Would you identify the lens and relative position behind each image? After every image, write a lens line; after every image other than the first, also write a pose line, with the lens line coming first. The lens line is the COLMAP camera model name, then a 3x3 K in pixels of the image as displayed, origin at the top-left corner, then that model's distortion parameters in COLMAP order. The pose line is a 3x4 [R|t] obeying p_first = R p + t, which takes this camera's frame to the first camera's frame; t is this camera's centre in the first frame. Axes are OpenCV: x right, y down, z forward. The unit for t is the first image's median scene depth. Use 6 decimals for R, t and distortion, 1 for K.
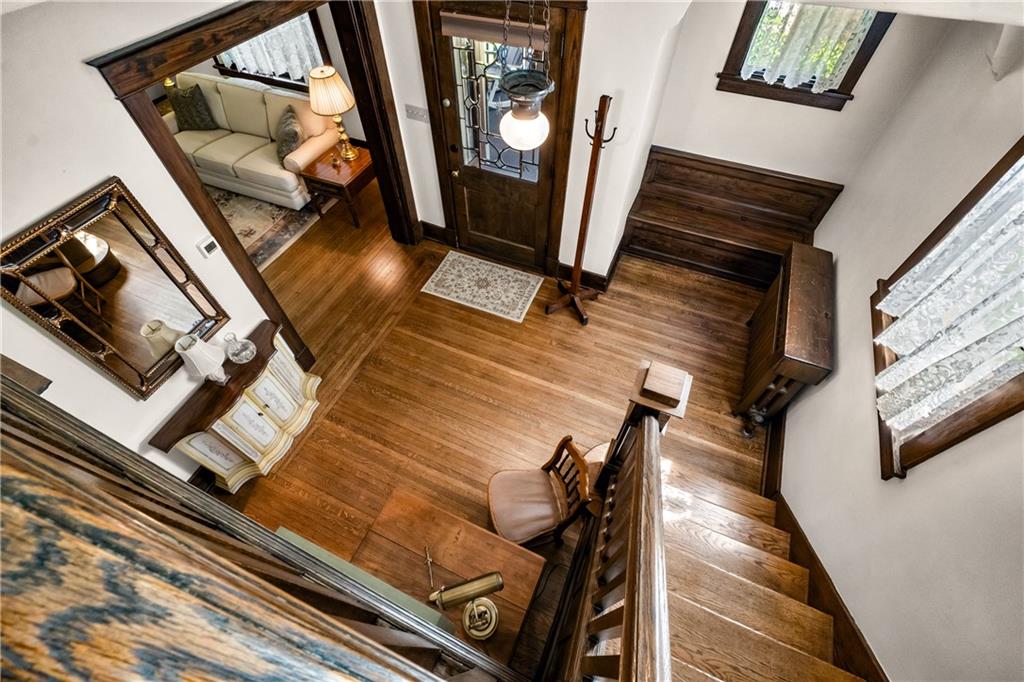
lens RADIAL K [[441.9, 0, 503.7], [0, 441.9, 346.3], [0, 0, 1]] dist [0.001107, -0.000140]
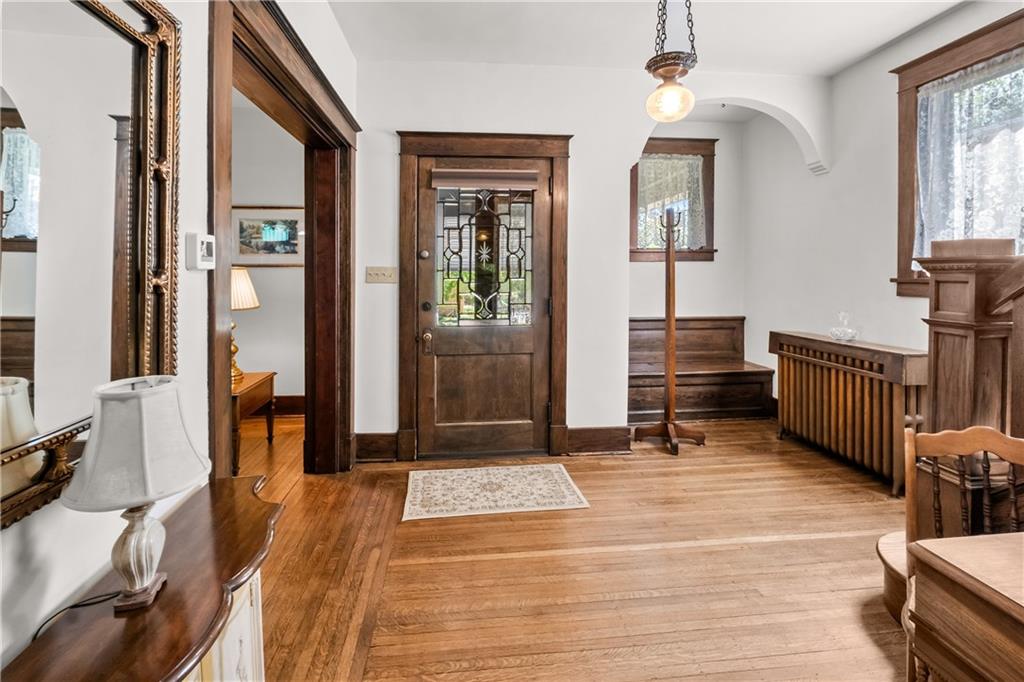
lens RADIAL K [[461.9, 0, 501.8], [0, 461.9, 281.8], [0, 0, 1]] dist [0.002330, -0.000085]
pose [[0.866096, 0.006043, 0.499840, -0.403334], [0.394241, 0.606507, -0.690452, 0.180028], [-0.307329, 0.795055, 0.522911, 0.422450]]
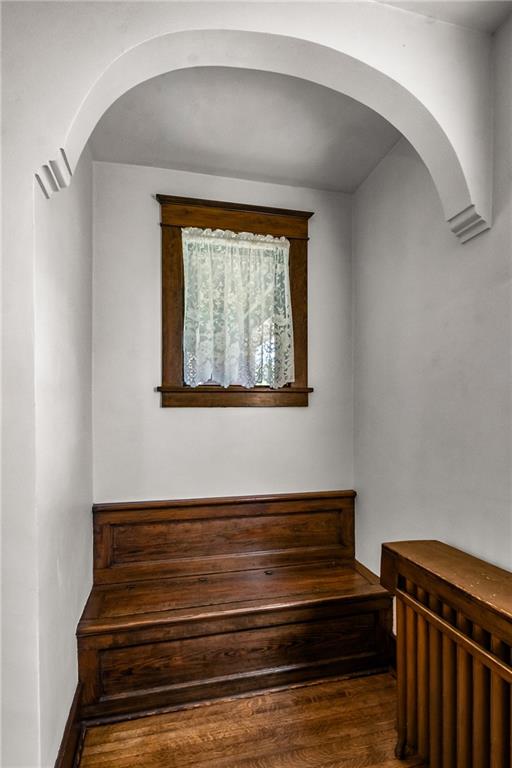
lens RADIAL K [[377.9, 0, 253.4], [0, 377.9, 420.1], [0, 0, 1]] dist [-0.013621, -0.000118]
pose [[0.787327, 0.003526, 0.616525, 0.189834], [0.490172, 0.602963, -0.629418, -0.090160], [-0.373961, 0.797761, 0.473001, 0.587412]]
